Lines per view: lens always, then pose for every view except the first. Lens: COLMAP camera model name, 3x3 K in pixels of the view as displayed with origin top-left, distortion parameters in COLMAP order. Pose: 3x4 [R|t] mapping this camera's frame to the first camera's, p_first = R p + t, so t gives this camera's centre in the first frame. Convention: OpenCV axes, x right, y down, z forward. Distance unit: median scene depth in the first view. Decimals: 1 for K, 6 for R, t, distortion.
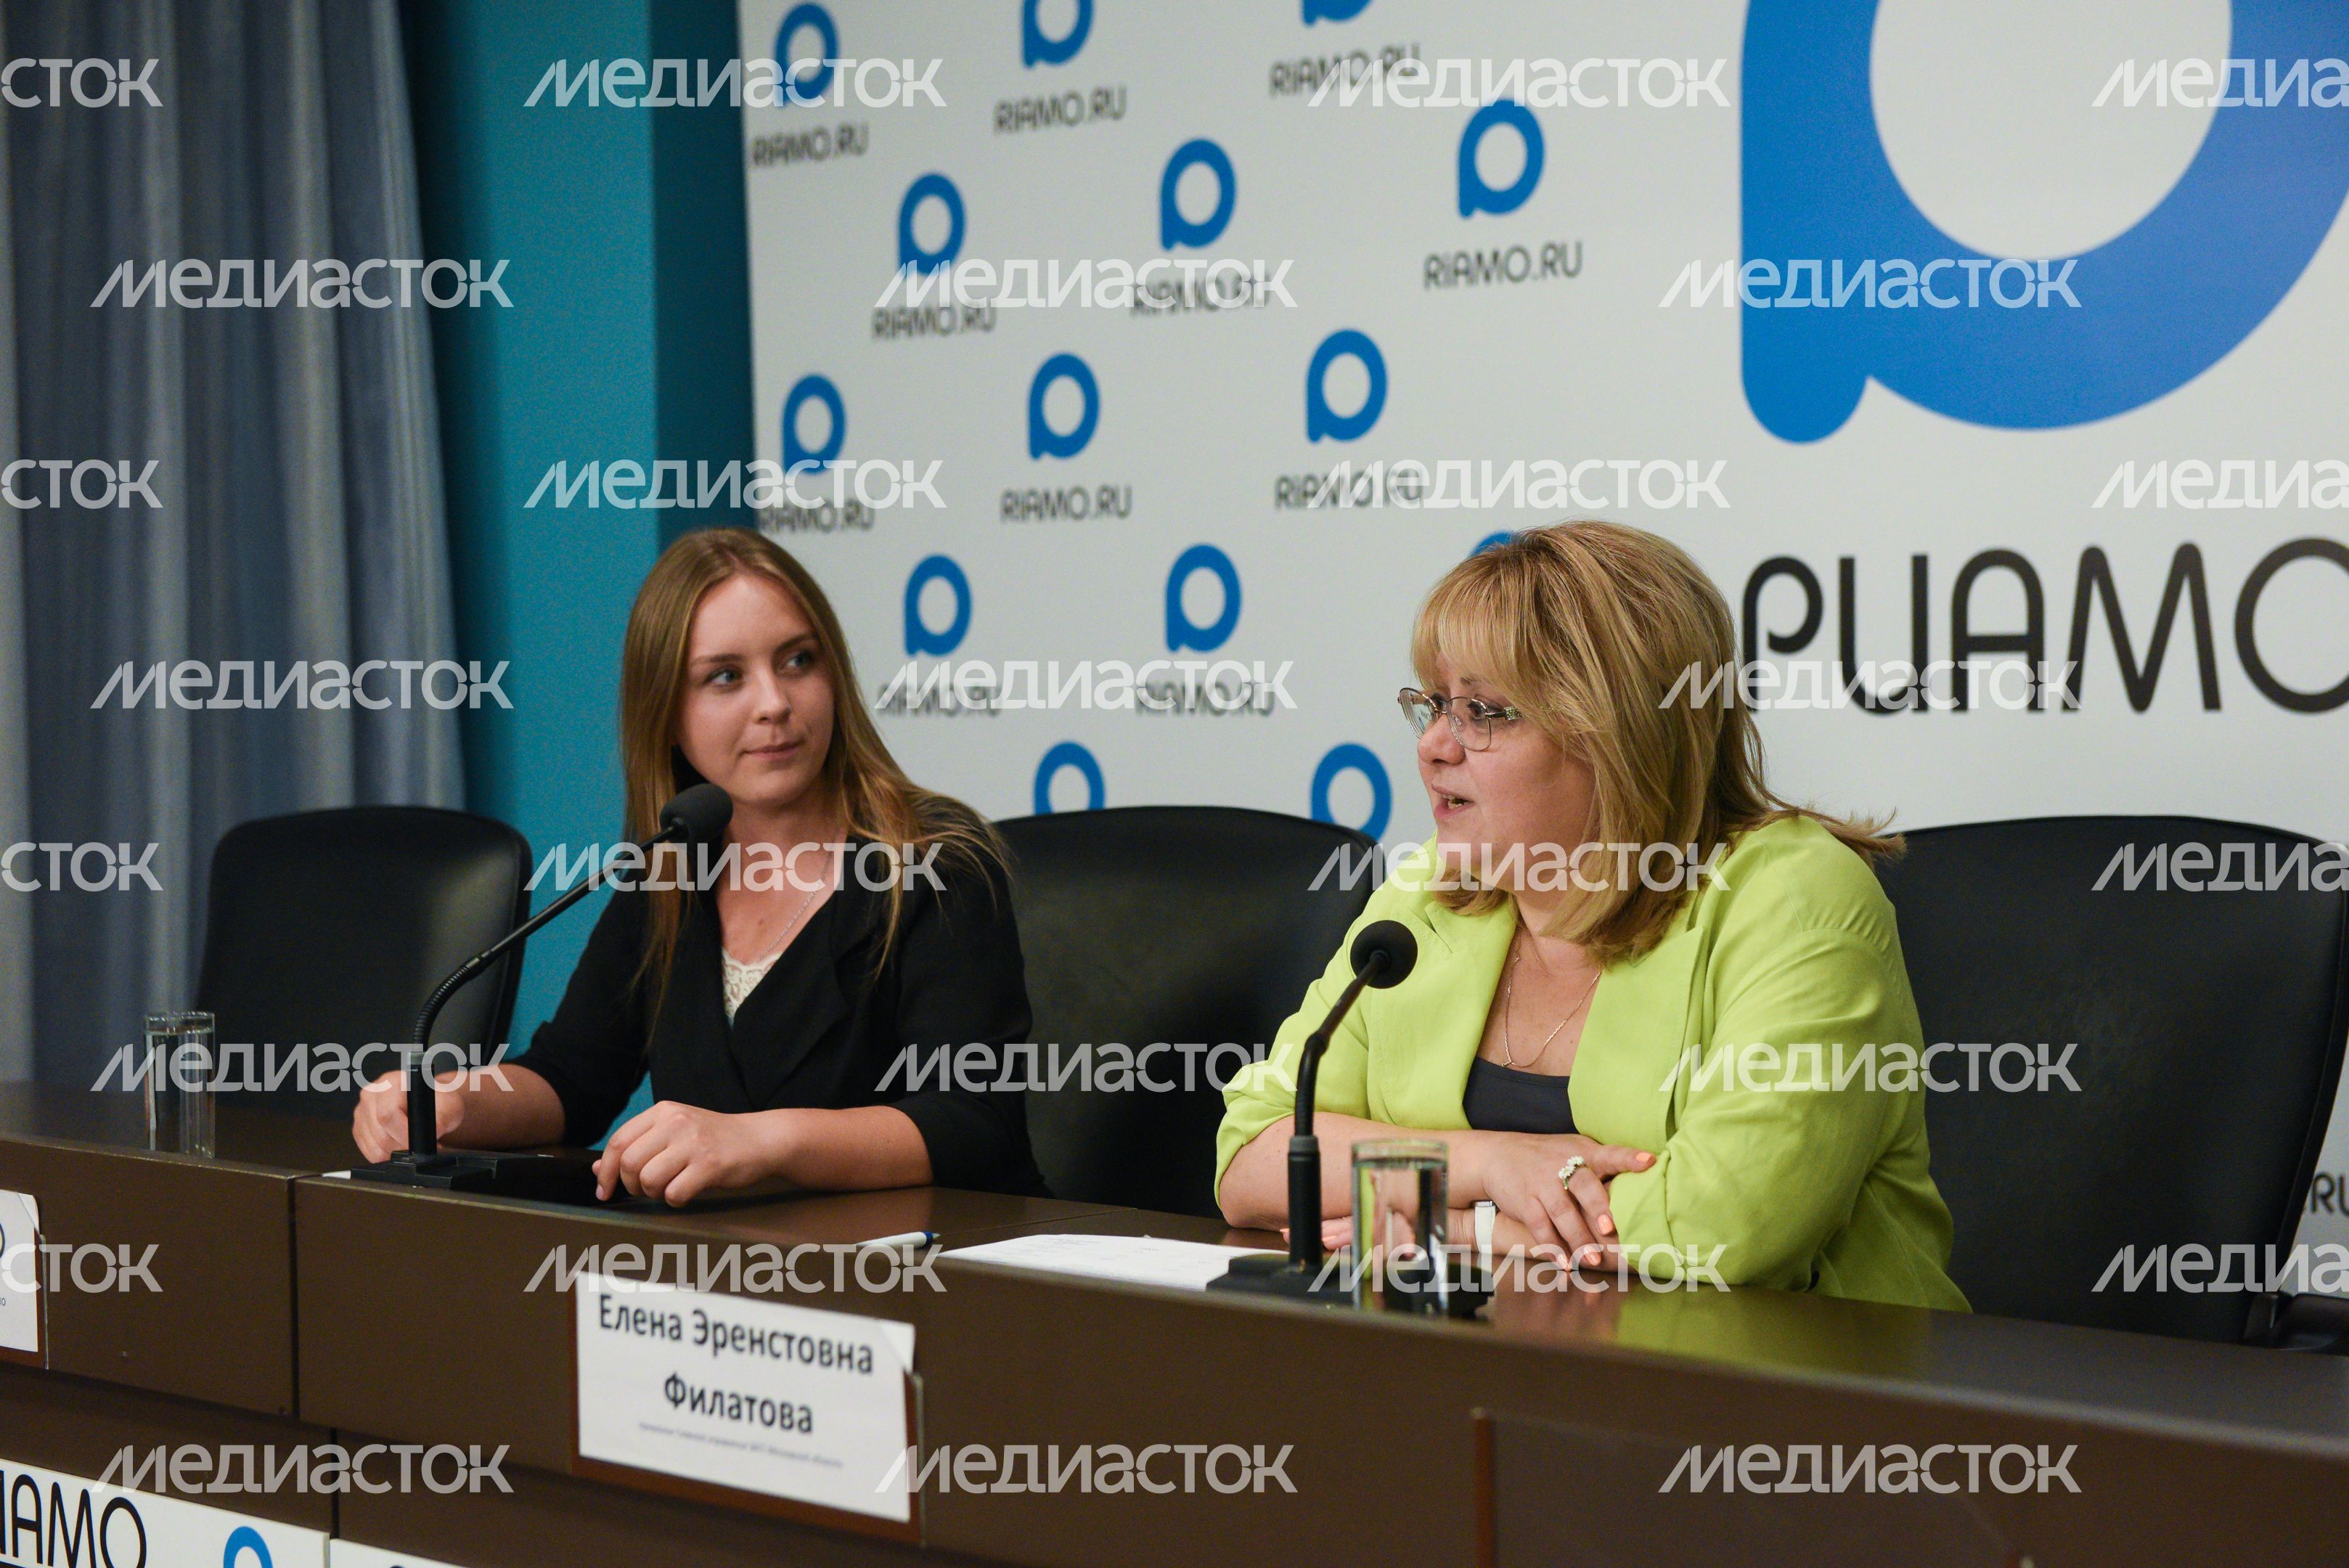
lens RADIAL K [[4484.6, 0, 1184.2], [0, 4484.6, 797.7], [0, 0, 1]] dist [0.100872, 0.000000]
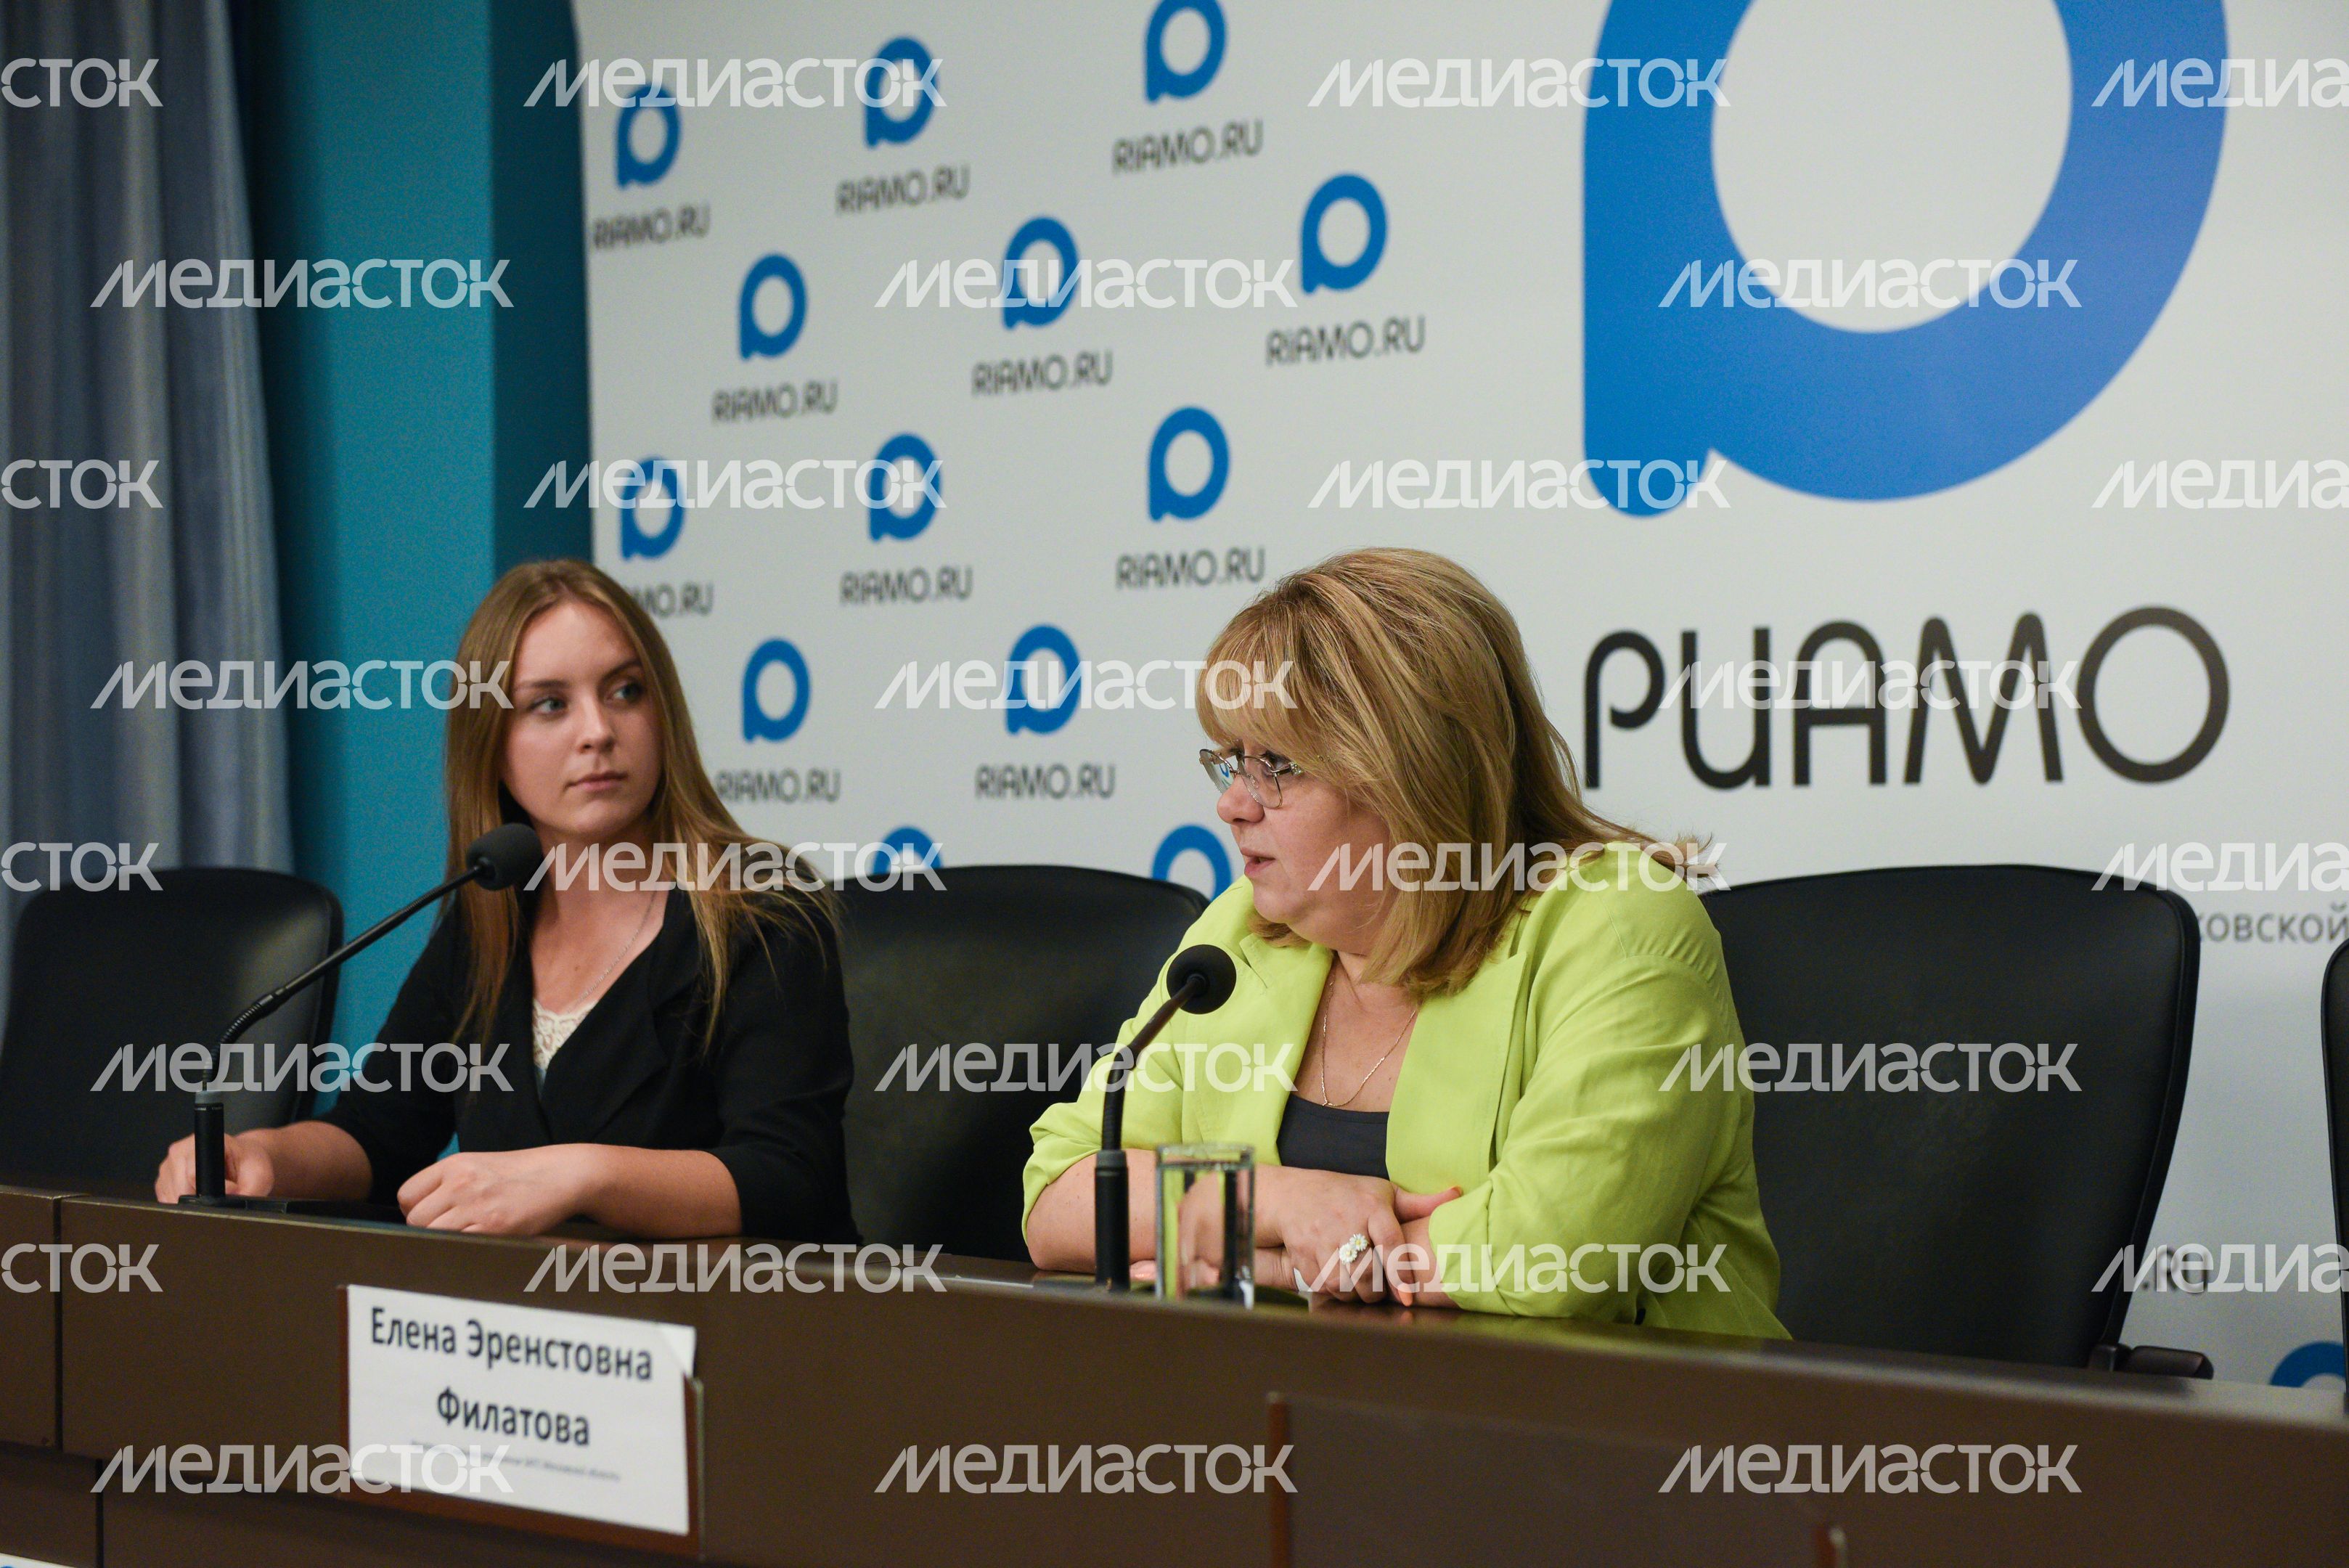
lens RADIAL K [[4484.6, 0, 1180.3], [0, 4484.6, 770.3], [0, 0, 1]] dist [0.100872, 0.000000]
pose [[0.999611, 0.006031, 0.027220, 0.010740], [-0.004870, 0.999084, -0.042507, 0.024623], [-0.027452, 0.042358, 0.998725, 0.020307]]
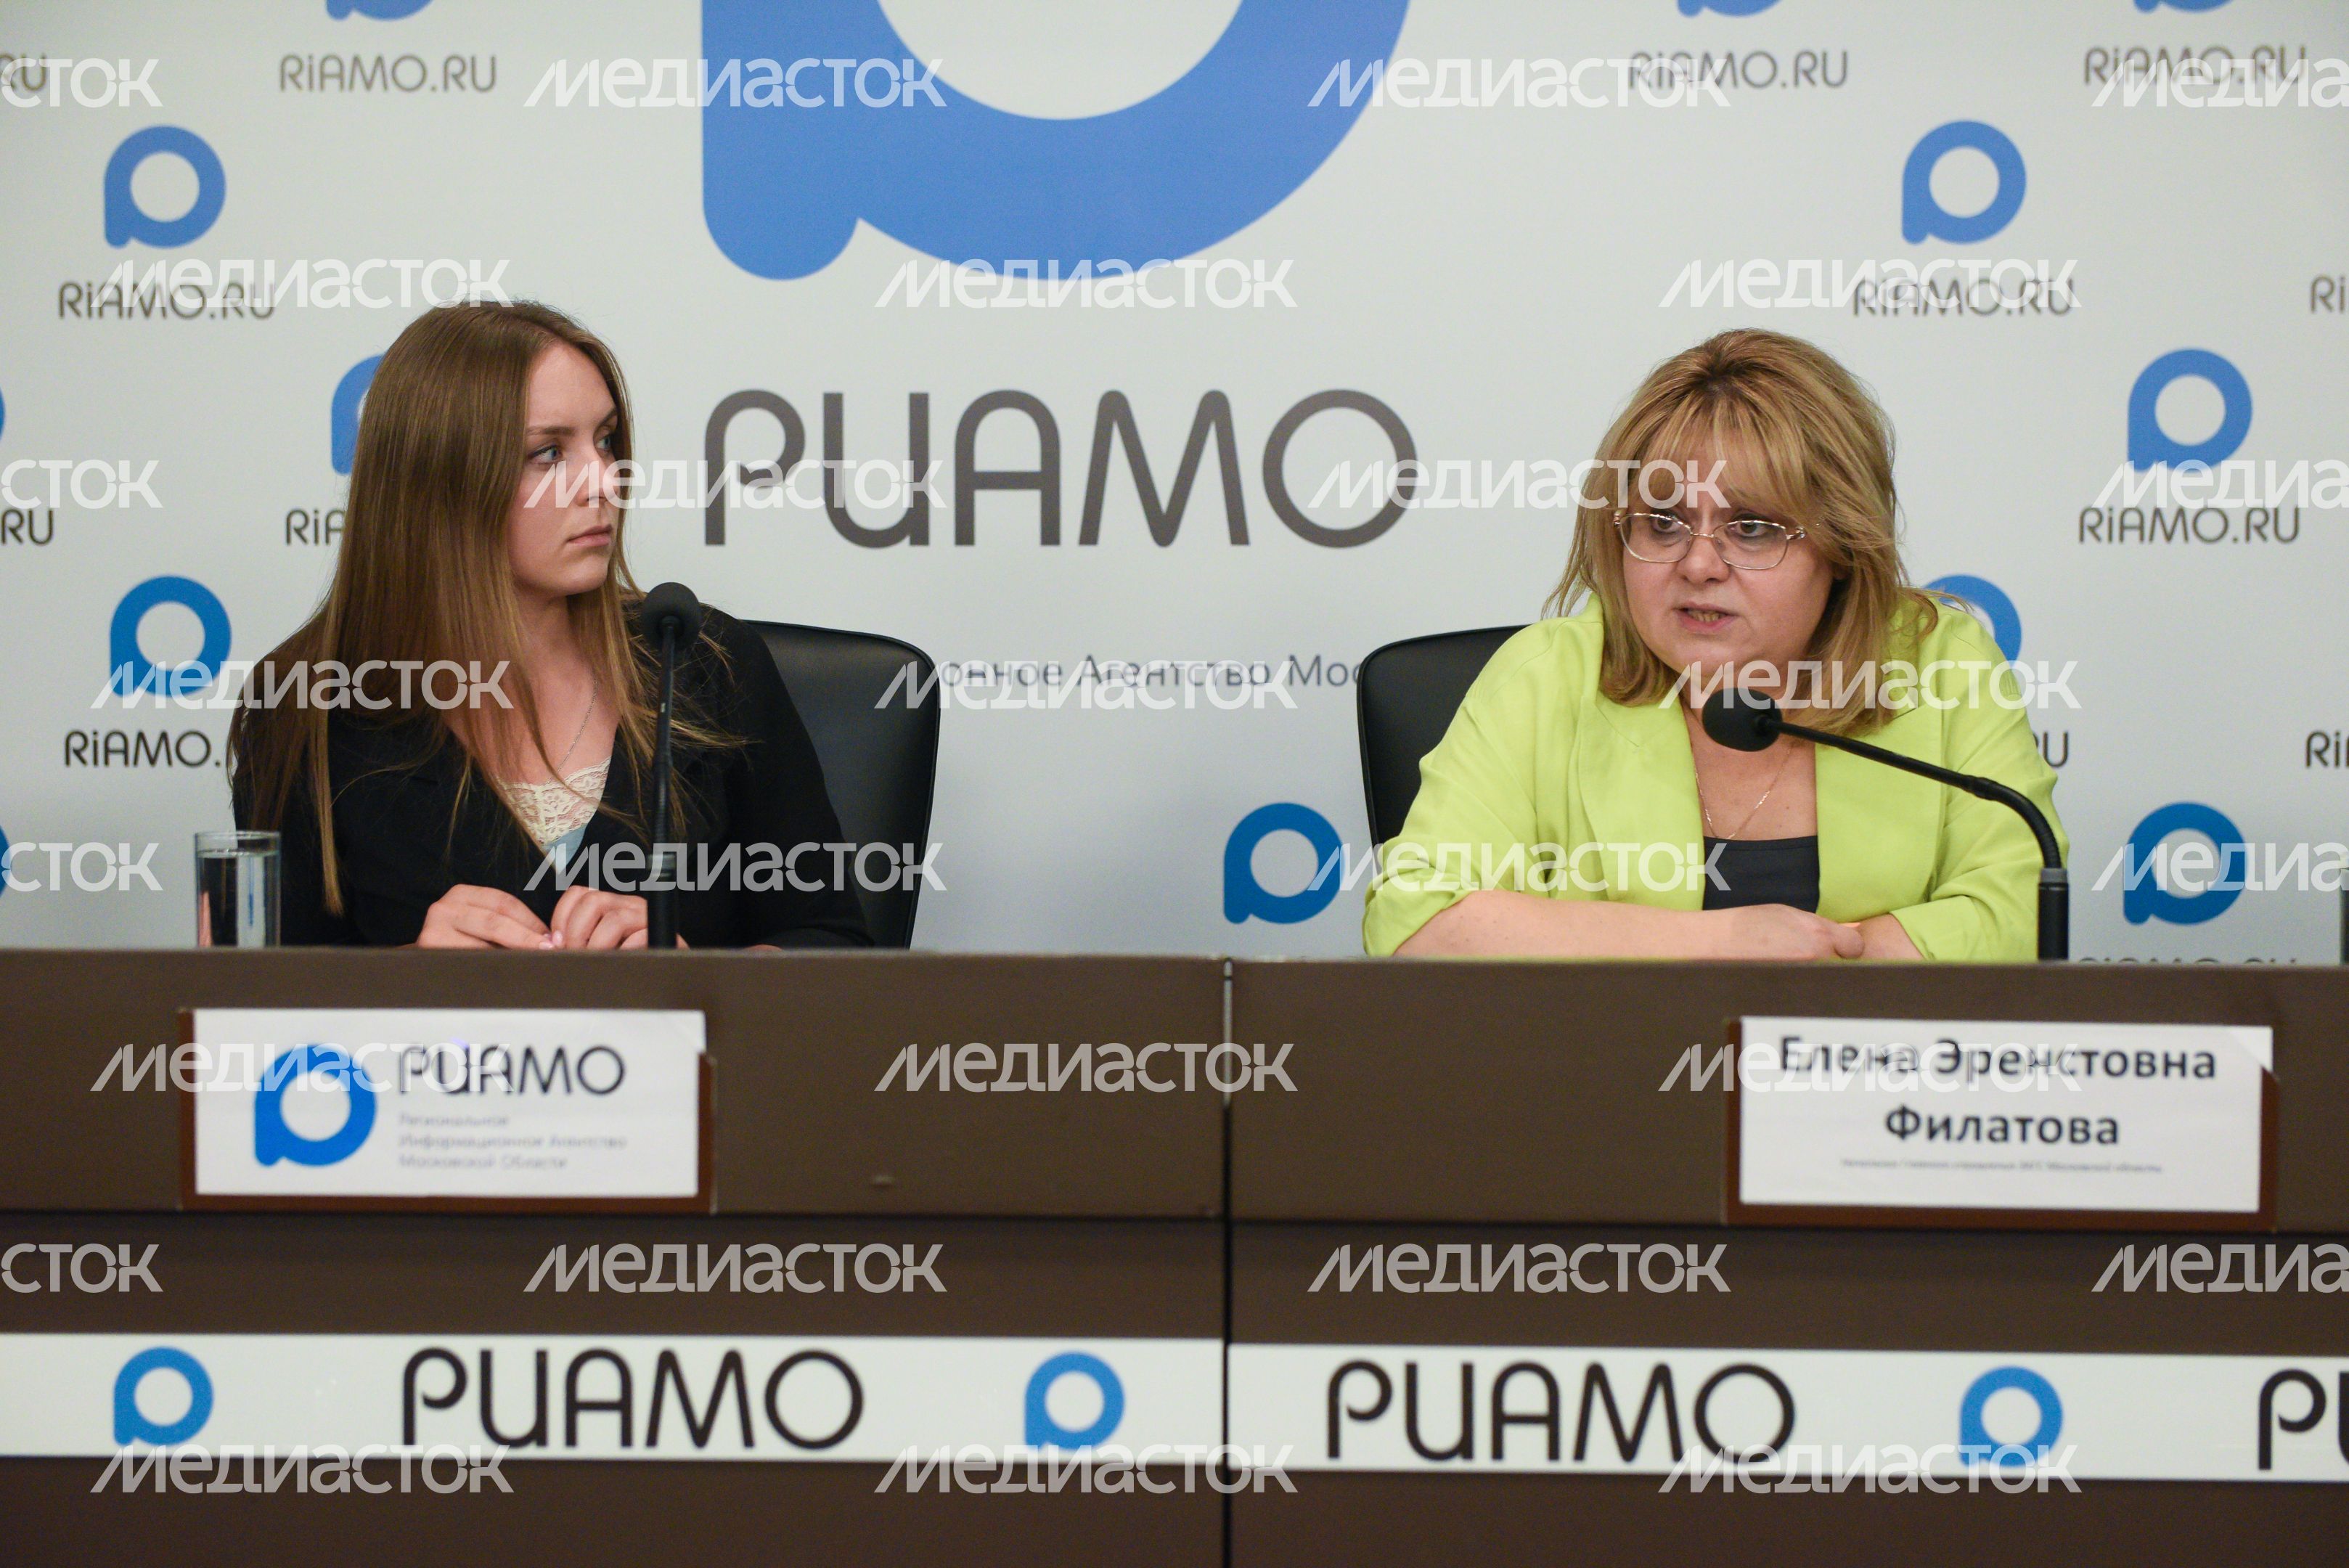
lens RADIAL K [[4484.6, 0, 1158.0], [0, 4484.6, 793.0], [0, 0, 1]] dist [0.100872, 0.000000]
pose [[0.723320, -0.018996, 0.690252, -0.631457], [0.009906, 0.999804, 0.017135, 0.025930], [-0.690442, -0.005557, 0.723367, 0.258353]]
